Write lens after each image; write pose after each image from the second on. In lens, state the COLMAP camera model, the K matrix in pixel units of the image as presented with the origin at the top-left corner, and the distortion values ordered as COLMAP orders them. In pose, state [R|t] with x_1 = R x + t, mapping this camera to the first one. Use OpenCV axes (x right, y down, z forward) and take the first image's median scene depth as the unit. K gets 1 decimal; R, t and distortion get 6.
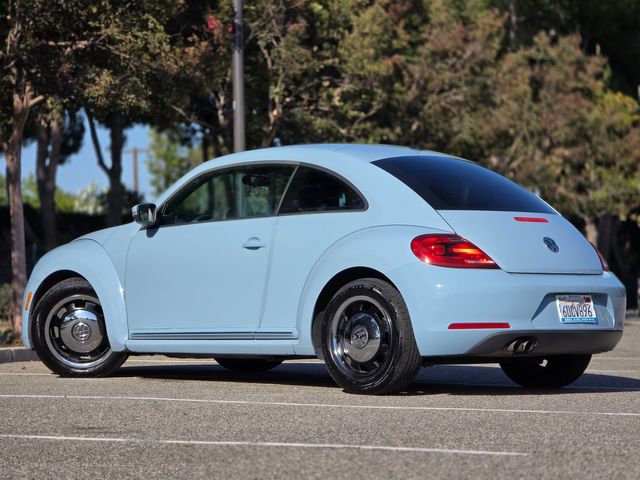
lens RADIAL K [[2247.2, 0, 320.4], [0, 2247.2, 242.0], [0, 0, 1]] dist [0.153314, 0.000000]
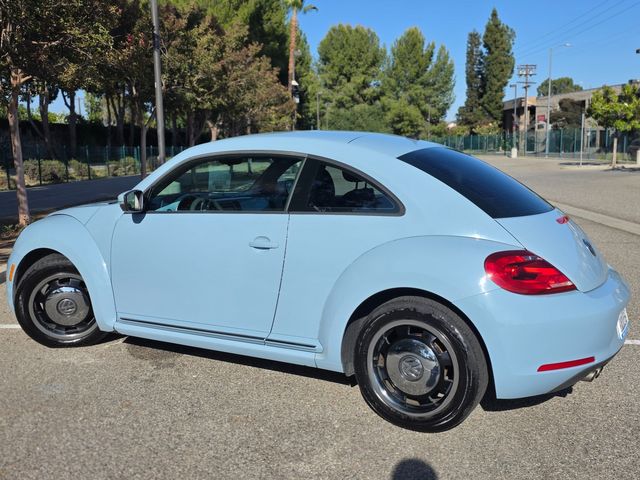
lens RADIAL K [[685.8, 0, 308.8], [0, 685.8, 238.6], [0, 0, 1]] dist [0.034120, 0.000000]
pose [[0.971779, -0.029296, 0.234066, -0.071146], [-0.007879, 0.987673, 0.156331, -0.042000], [-0.235761, -0.153763, 0.959570, 0.673809]]
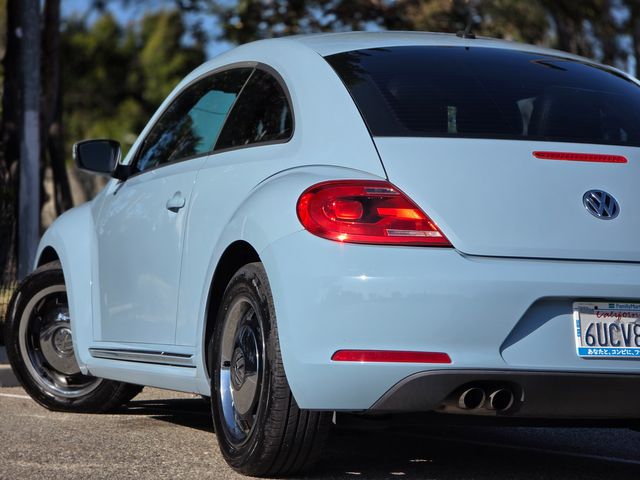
lens RADIAL K [[2192.7, 0, 314.8], [0, 2192.7, 242.5], [0, 0, 1]] dist [0.264277, 0.000000]
pose [[0.893235, 0.015417, -0.449326, 0.242376], [-0.016576, 0.999862, 0.001354, 0.009231], [0.449284, 0.006238, 0.893367, 0.466835]]
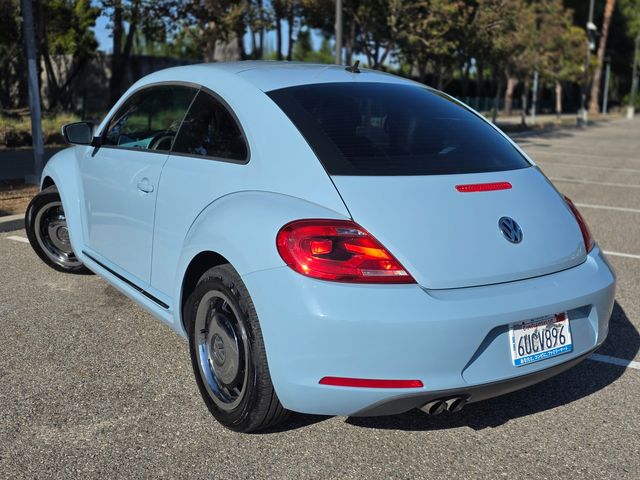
lens RADIAL K [[669.7, 0, 320.2], [0, 669.7, 234.1], [0, 0, 1]] dist [0.044716, 0.000000]
pose [[0.978012, 0.068121, -0.197107, 0.077818], [-0.021548, 0.973096, 0.229389, -0.037332], [0.207431, -0.220098, 0.953168, 0.717349]]
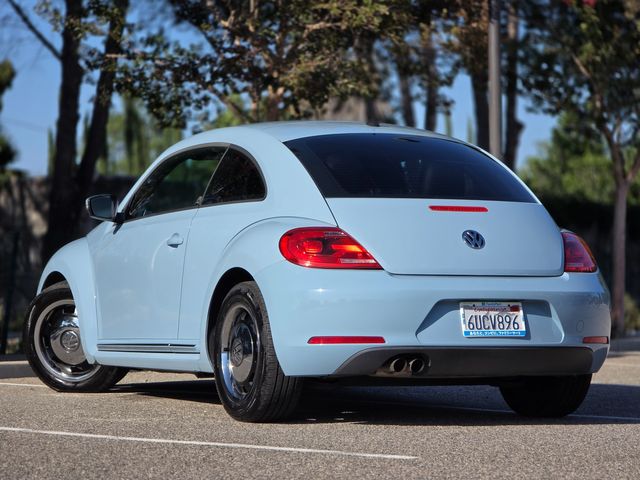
lens RADIAL K [[2247.2, 0, 320.1], [0, 2247.2, 239.6], [0, 0, 1]] dist [0.153314, 0.000000]
pose [[0.934587, -0.006370, -0.355678, 0.301853], [0.005993, 0.999980, -0.002160, 0.002401], [0.355685, -0.000113, 0.934606, 0.206318]]
